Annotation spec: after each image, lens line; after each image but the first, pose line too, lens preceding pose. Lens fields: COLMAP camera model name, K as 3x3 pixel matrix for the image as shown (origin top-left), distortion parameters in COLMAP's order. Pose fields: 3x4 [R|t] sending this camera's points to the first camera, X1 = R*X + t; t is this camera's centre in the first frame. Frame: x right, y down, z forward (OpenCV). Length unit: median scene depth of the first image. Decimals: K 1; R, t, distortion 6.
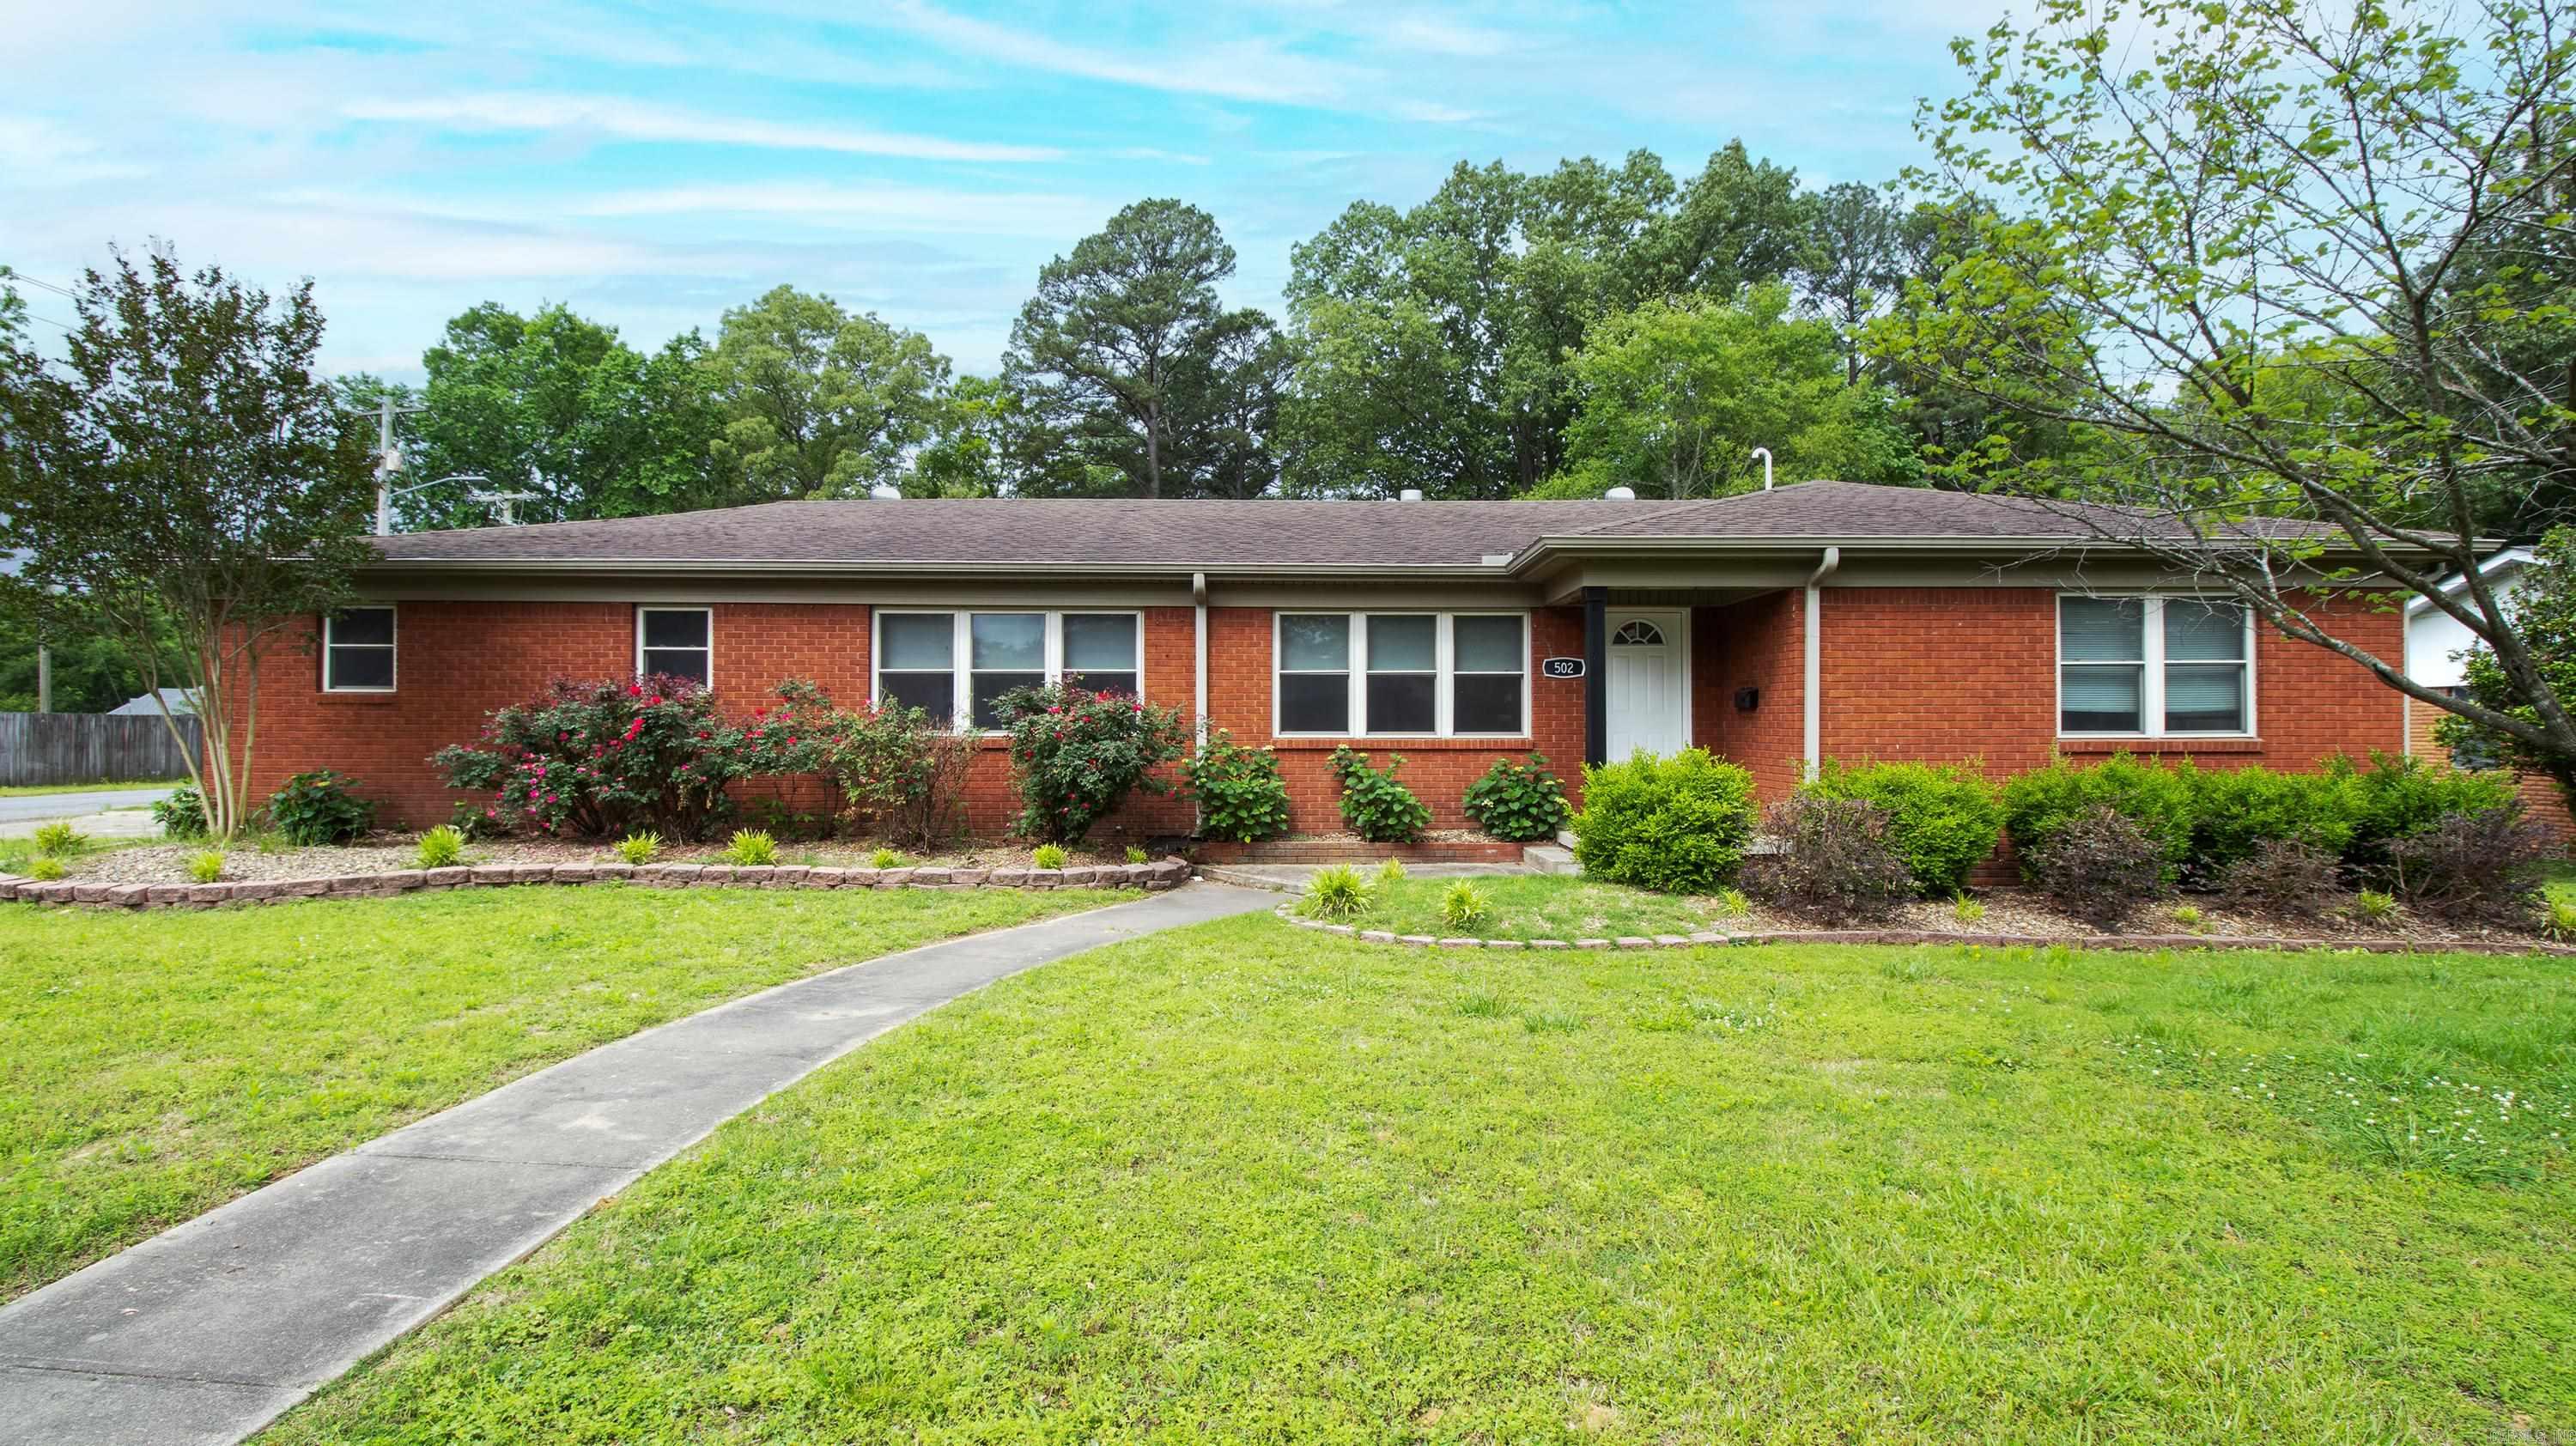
lens RADIAL K [[1287.5, 0, 1287.2], [0, 1287.5, 715.2], [0, 0, 1]] dist [-0.000524, -0.000259]
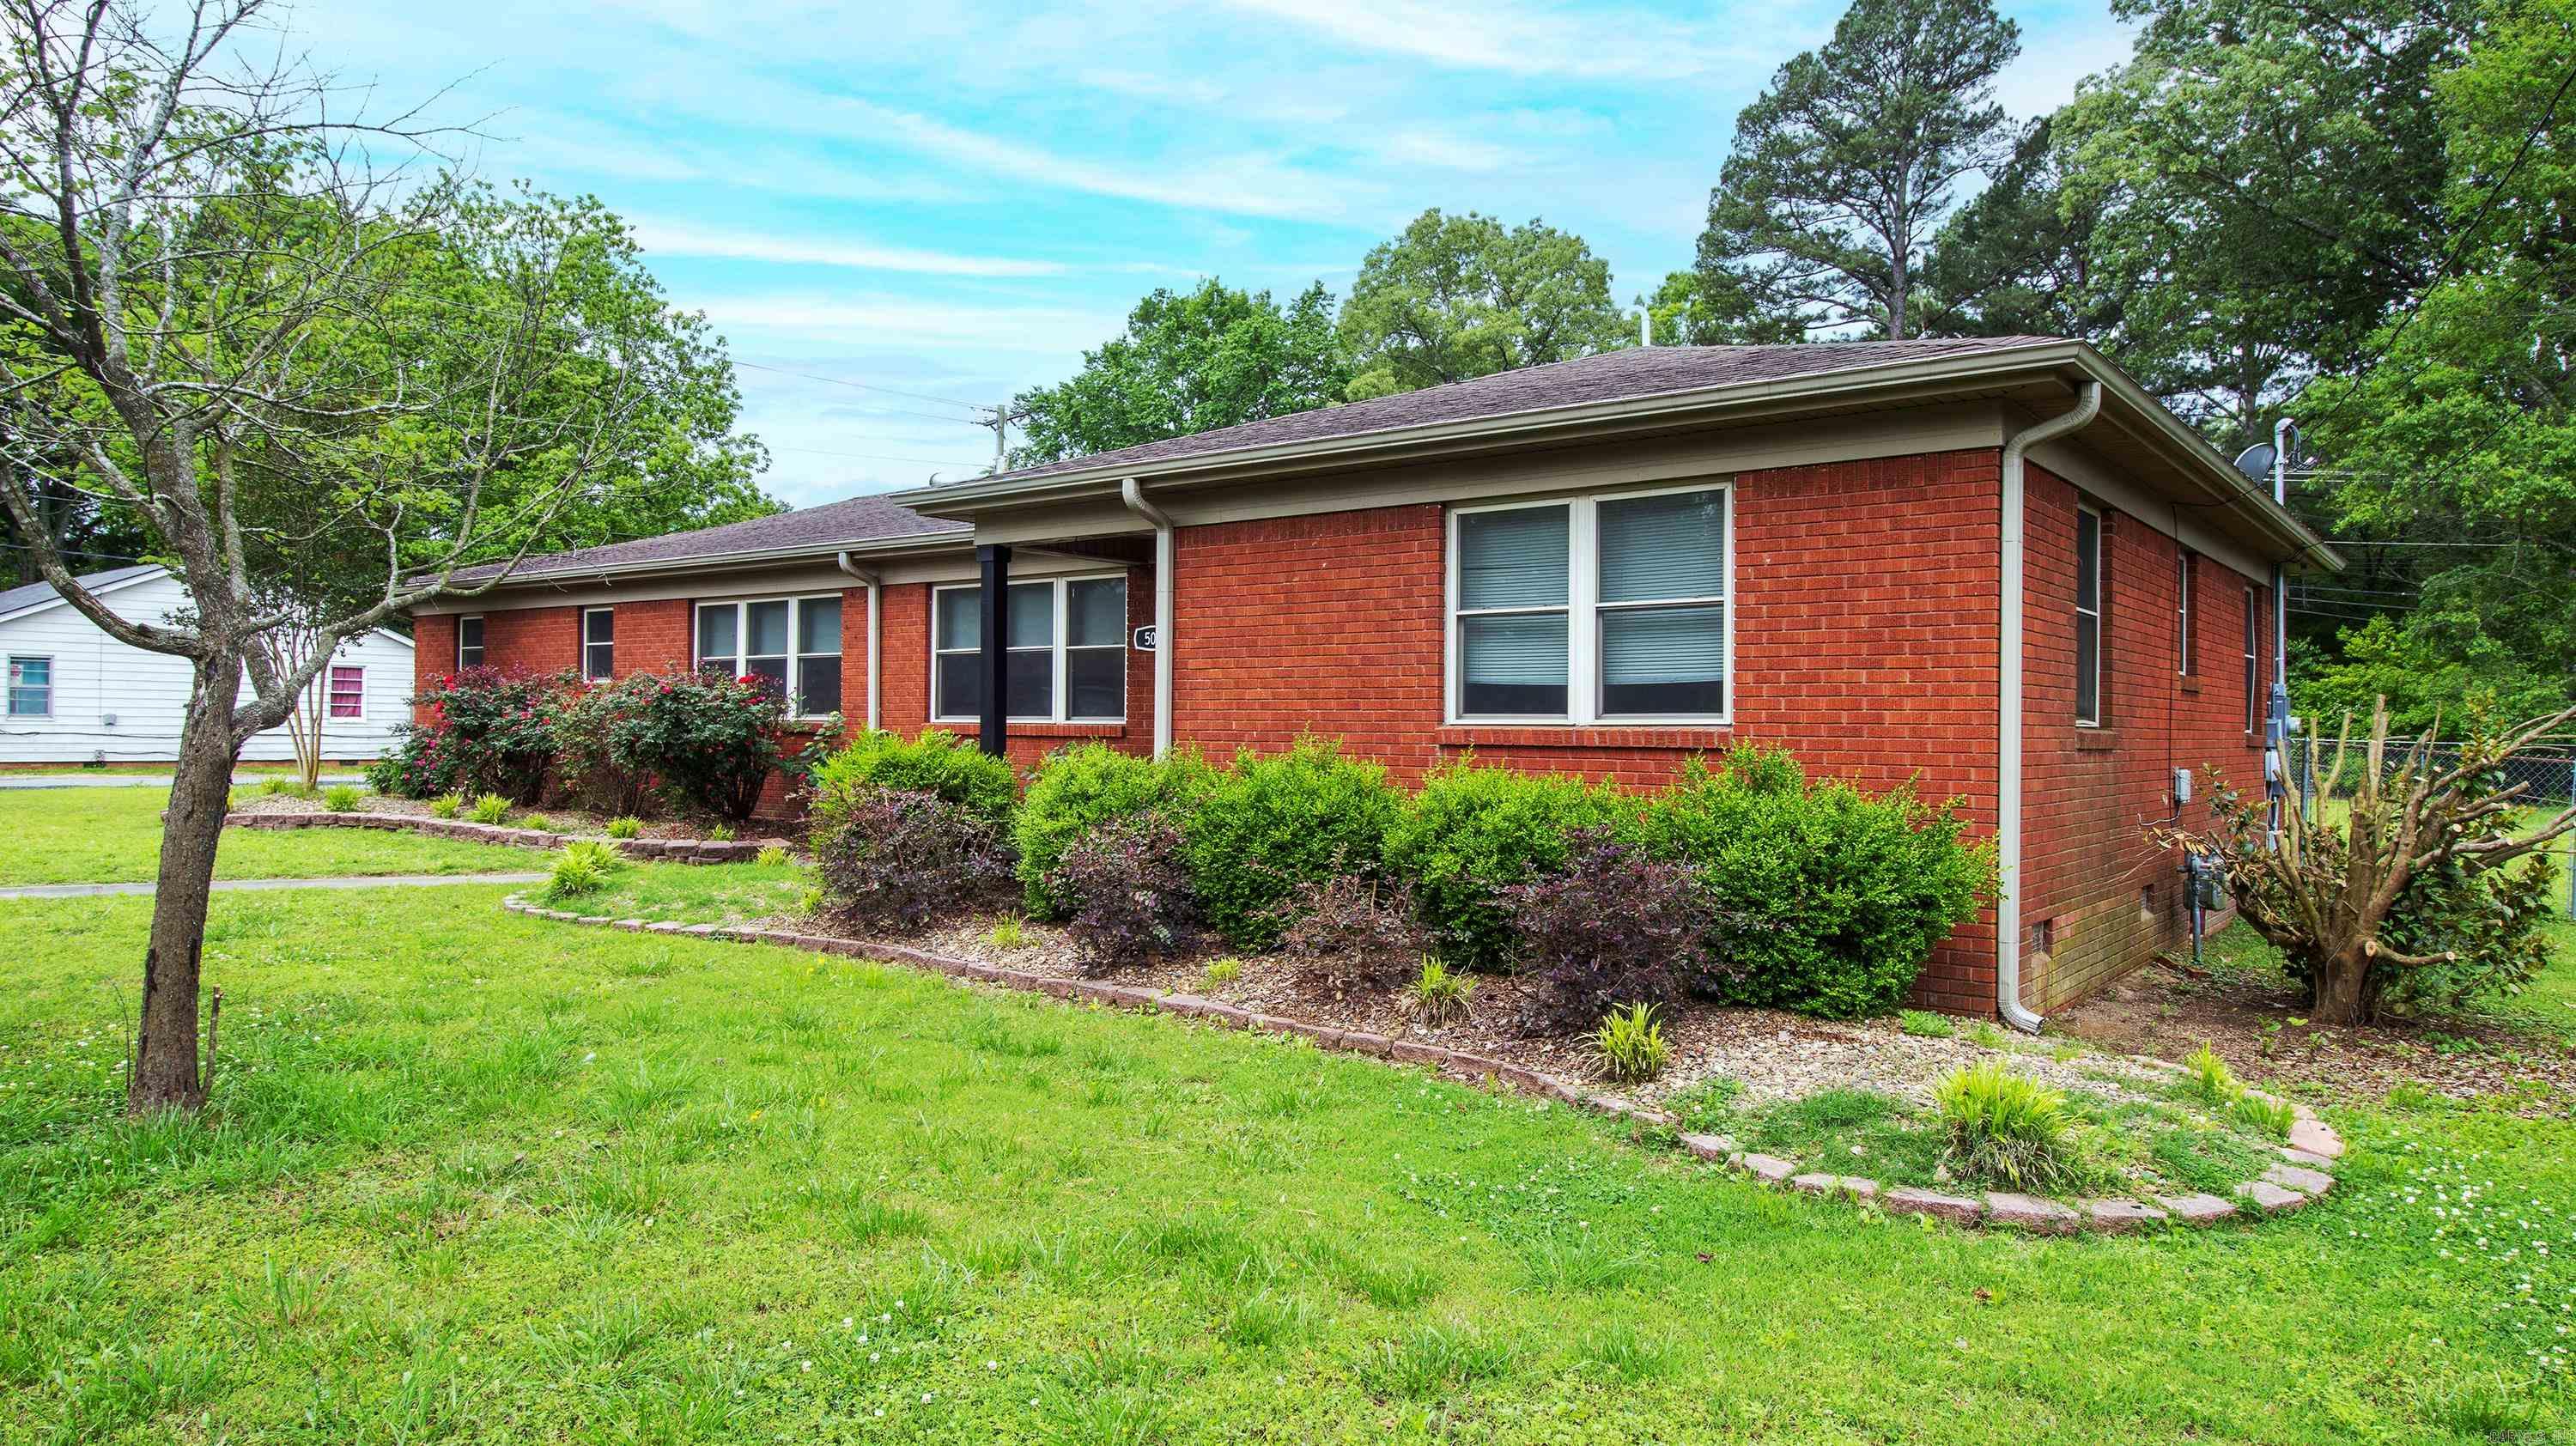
lens RADIAL K [[1638.6, 0, 1286.4], [0, 1638.6, 725.9], [0, 0, 1]] dist [0.021718, 0.000570]
pose [[0.751381, 0.006083, -0.659841, 1.054657], [0.007749, 0.999807, 0.018041, 0.002342], [0.659824, -0.018669, 0.751189, 0.287048]]
